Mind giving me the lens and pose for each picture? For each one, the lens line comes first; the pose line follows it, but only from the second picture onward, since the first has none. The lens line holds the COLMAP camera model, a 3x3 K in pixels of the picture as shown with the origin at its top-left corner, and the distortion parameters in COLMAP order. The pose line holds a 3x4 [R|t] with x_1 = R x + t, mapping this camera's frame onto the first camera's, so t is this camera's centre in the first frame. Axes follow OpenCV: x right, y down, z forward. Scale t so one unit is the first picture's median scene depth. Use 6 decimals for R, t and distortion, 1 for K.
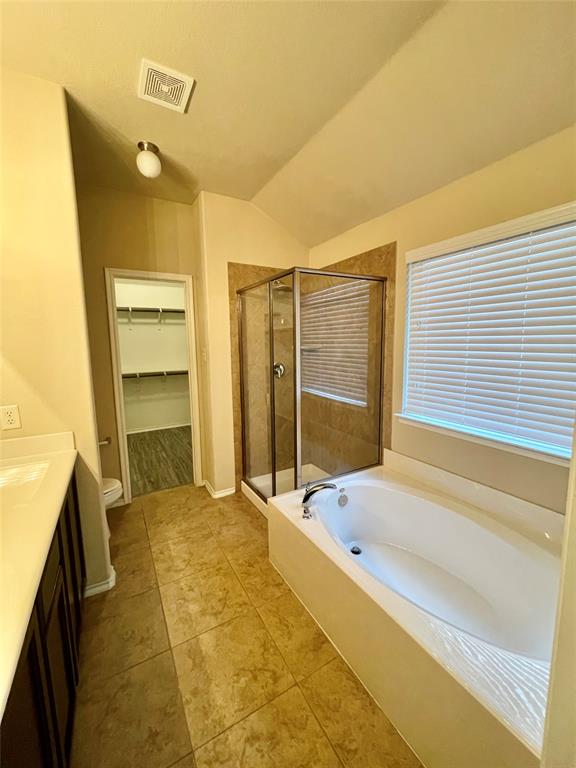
lens RADIAL K [[308.3, 0, 288.0], [0, 308.3, 384.0], [0, 0, 1]] dist [-0.001907, 0.000165]
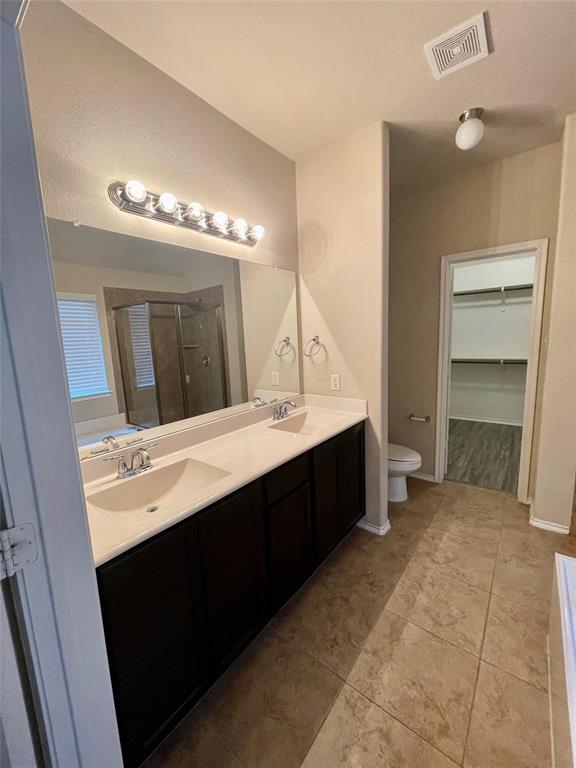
lens RADIAL K [[308.3, 0, 288.0], [0, 308.3, 384.0], [0, 0, 1]] dist [-0.001907, 0.000165]
pose [[0.369415, 0.142427, -0.918285, 0.261025], [-0.089494, 0.989044, 0.117400, -0.026547], [0.924945, 0.038811, 0.378114, 0.149523]]
